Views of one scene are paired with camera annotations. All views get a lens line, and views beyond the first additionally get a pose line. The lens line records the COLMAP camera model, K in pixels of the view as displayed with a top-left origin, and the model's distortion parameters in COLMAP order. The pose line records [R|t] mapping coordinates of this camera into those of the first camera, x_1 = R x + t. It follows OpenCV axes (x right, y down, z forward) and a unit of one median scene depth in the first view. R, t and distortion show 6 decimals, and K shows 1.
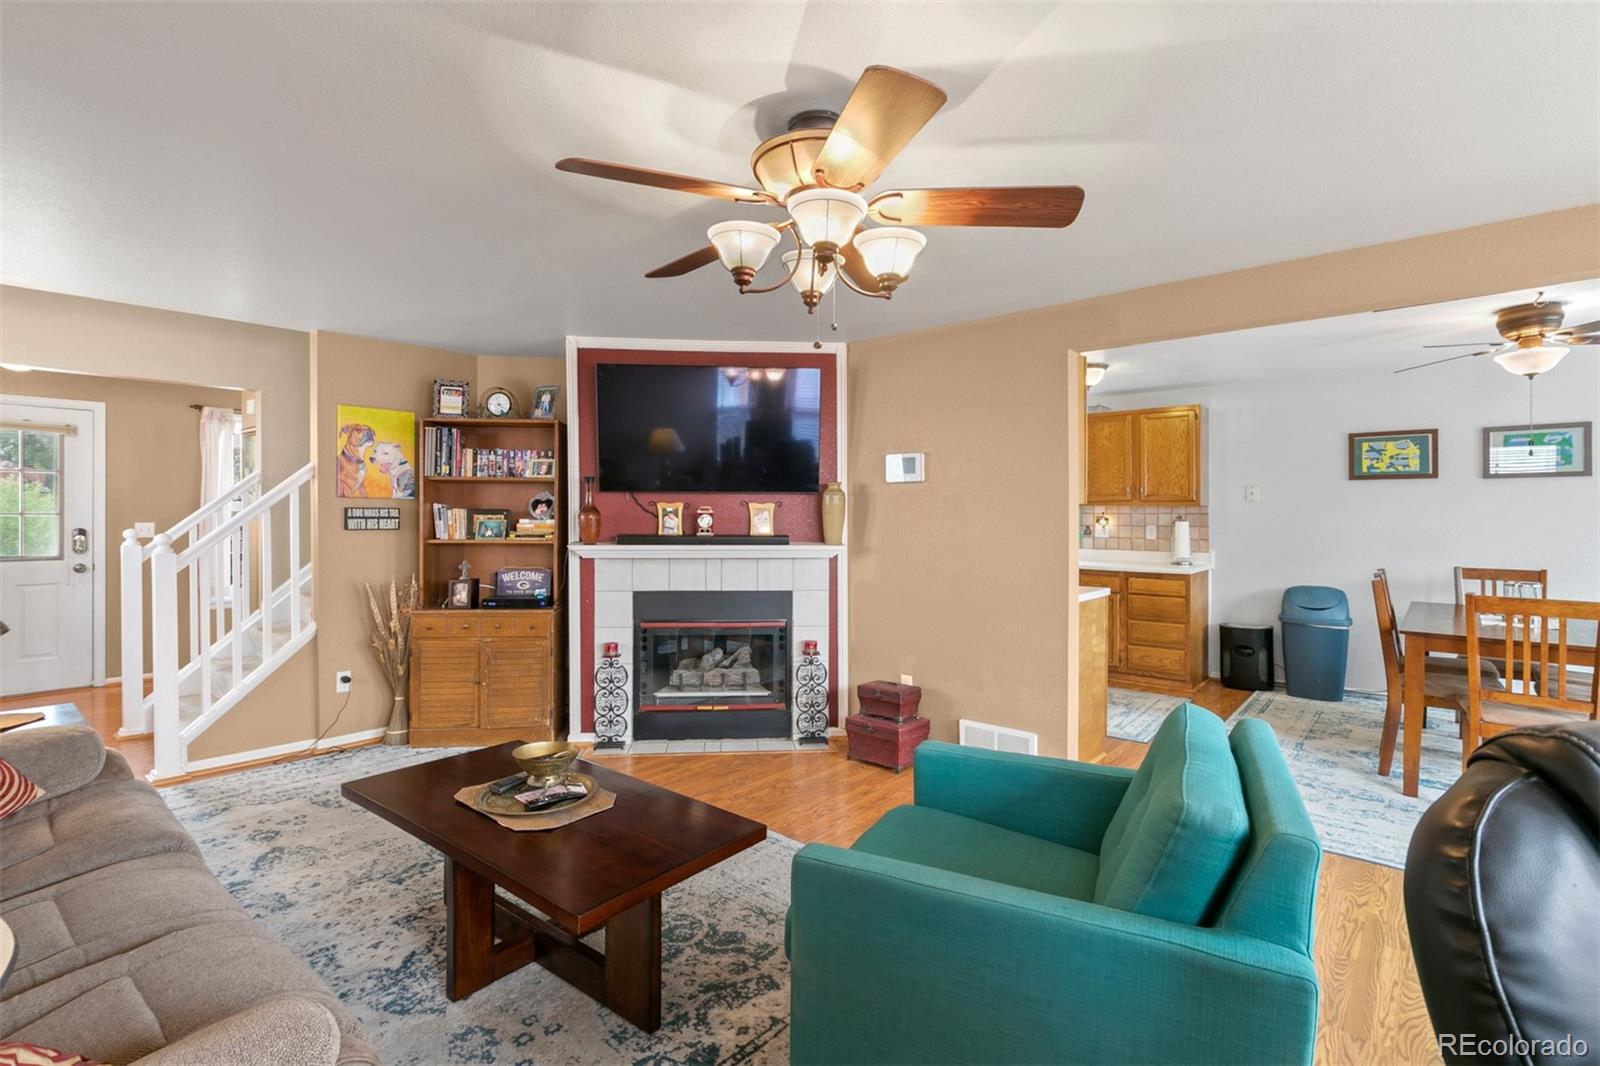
lens RADIAL K [[743.8, 0, 796.6], [0, 743.8, 514.8], [0, 0, 1]] dist [0.002008, -0.001215]
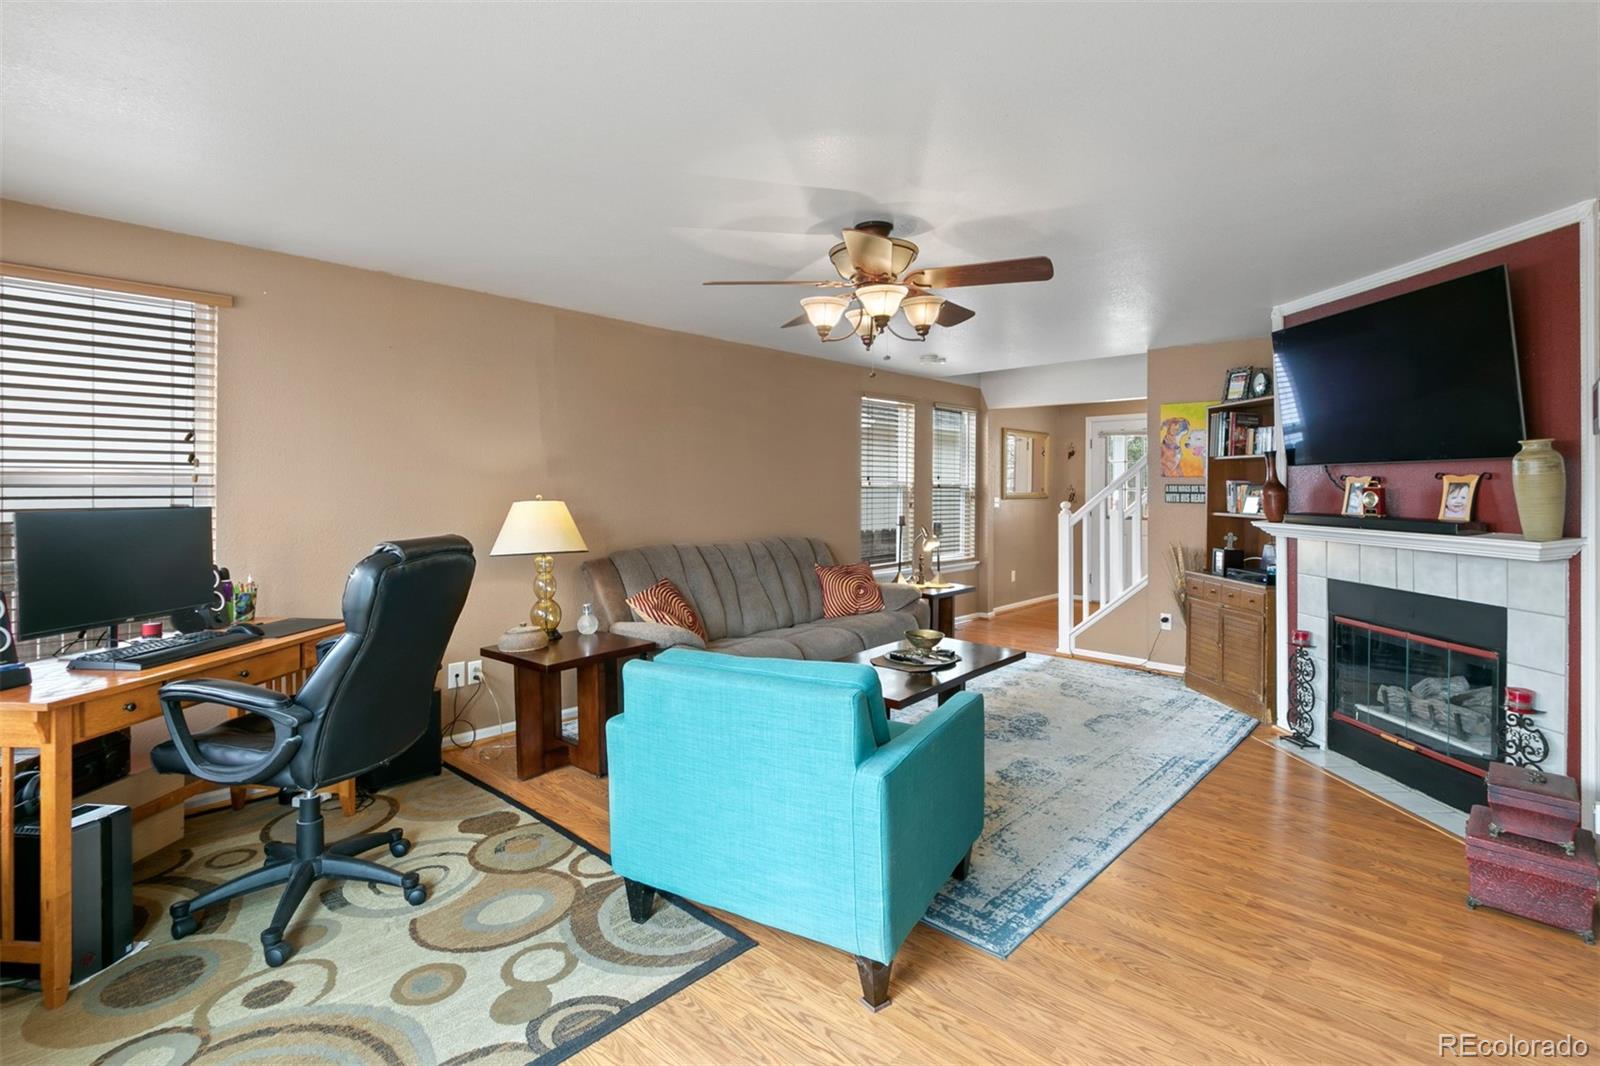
lens RADIAL K [[763.7, 0, 799.3], [0, 763.7, 489.5], [0, 0, 1]] dist [0.002922, -0.000185]
pose [[-0.029983, 0.000839, -0.999550, 0.696858], [-0.005264, 0.999986, 0.000997, 0.000529], [0.999537, 0.005291, -0.029978, 0.400578]]
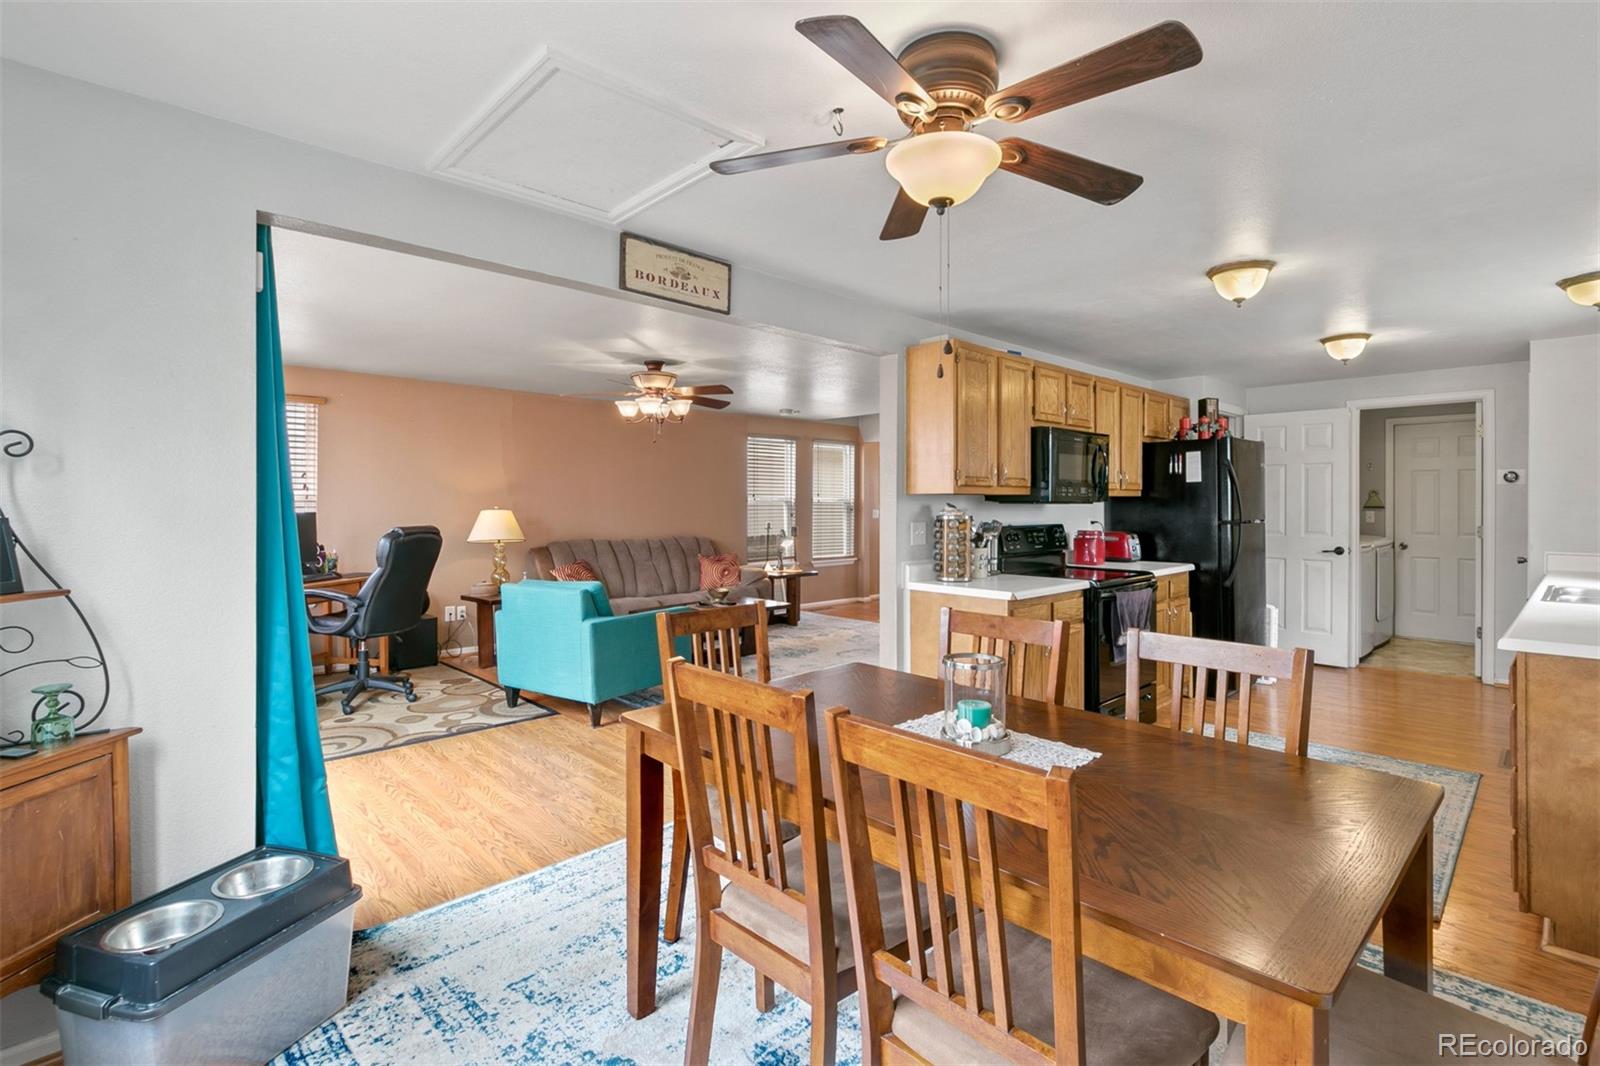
lens RADIAL K [[770.0, 0, 805.9], [0, 770.0, 504.2], [0, 0, 1]] dist [-0.003687, 0.000487]
pose [[-0.092508, 0.000056, -0.995712, 1.265836], [-0.005614, 0.999984, 0.000578, -0.000074], [0.995696, 0.005644, -0.092506, 0.815355]]
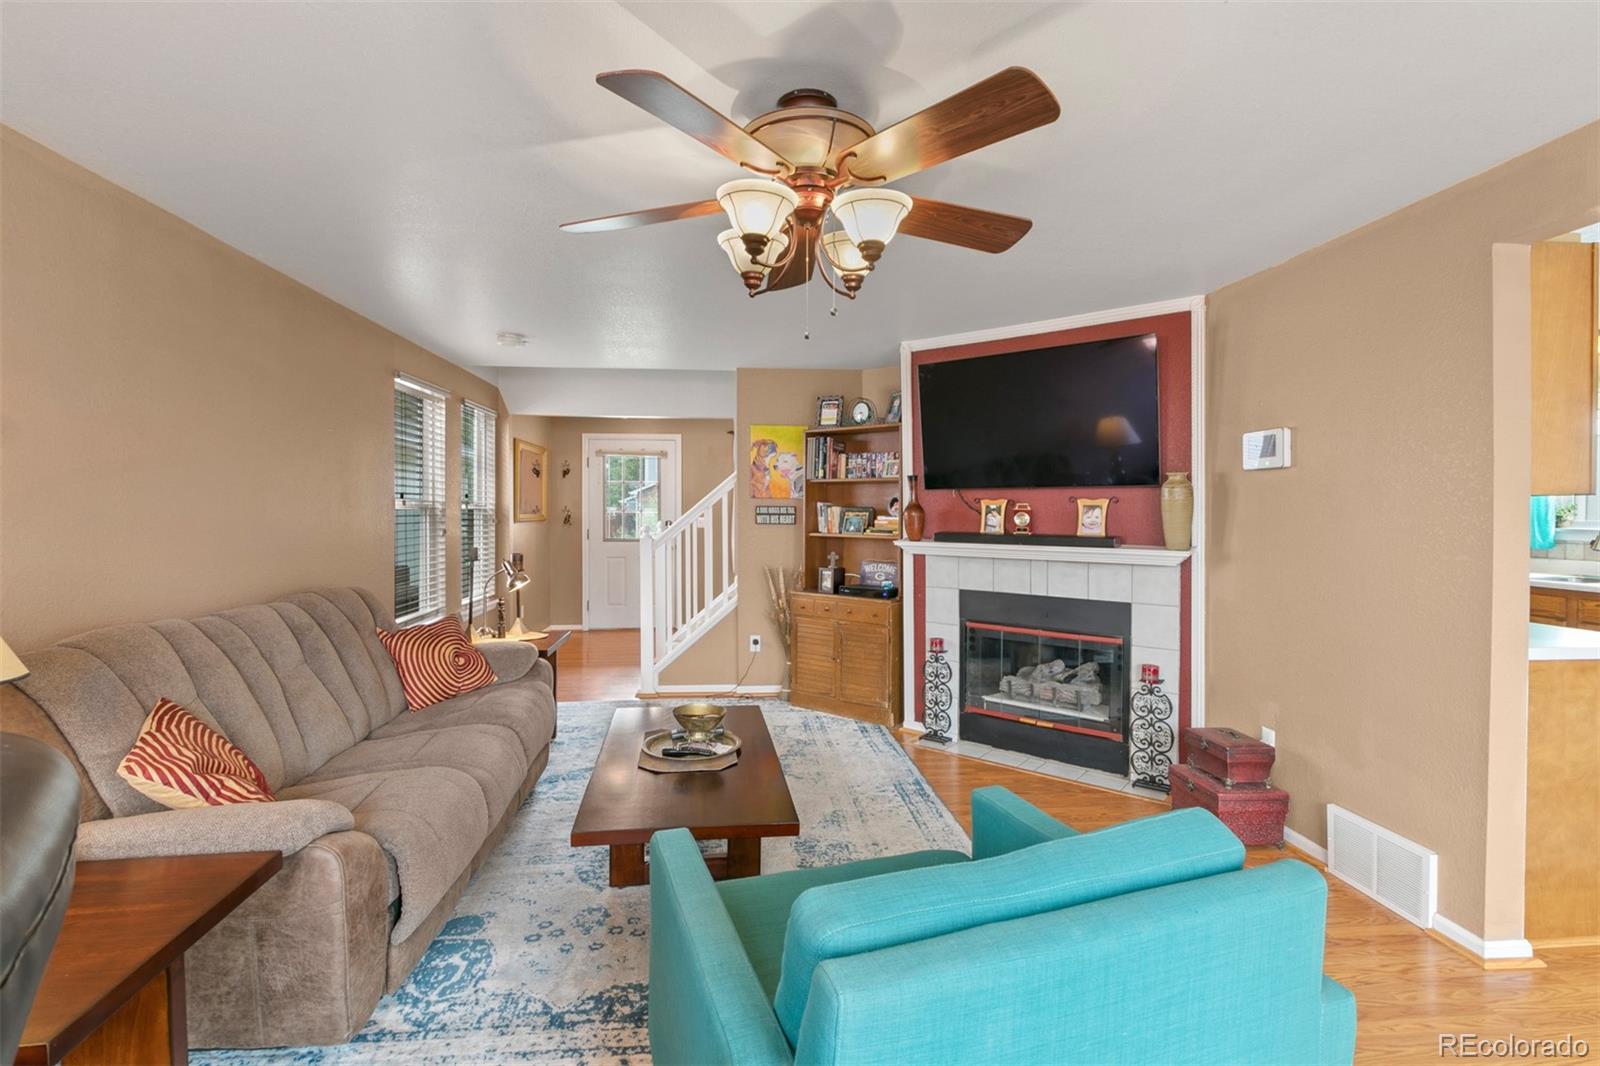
lens RADIAL K [[743.8, 0, 796.6], [0, 743.8, 514.8], [0, 0, 1]] dist [0.002008, -0.001215]
pose [[0.722765, 0.004232, -0.691081, 0.306837], [-0.002479, 0.999991, 0.003531, 0.000476], [0.691089, -0.000839, 0.722769, 0.131517]]
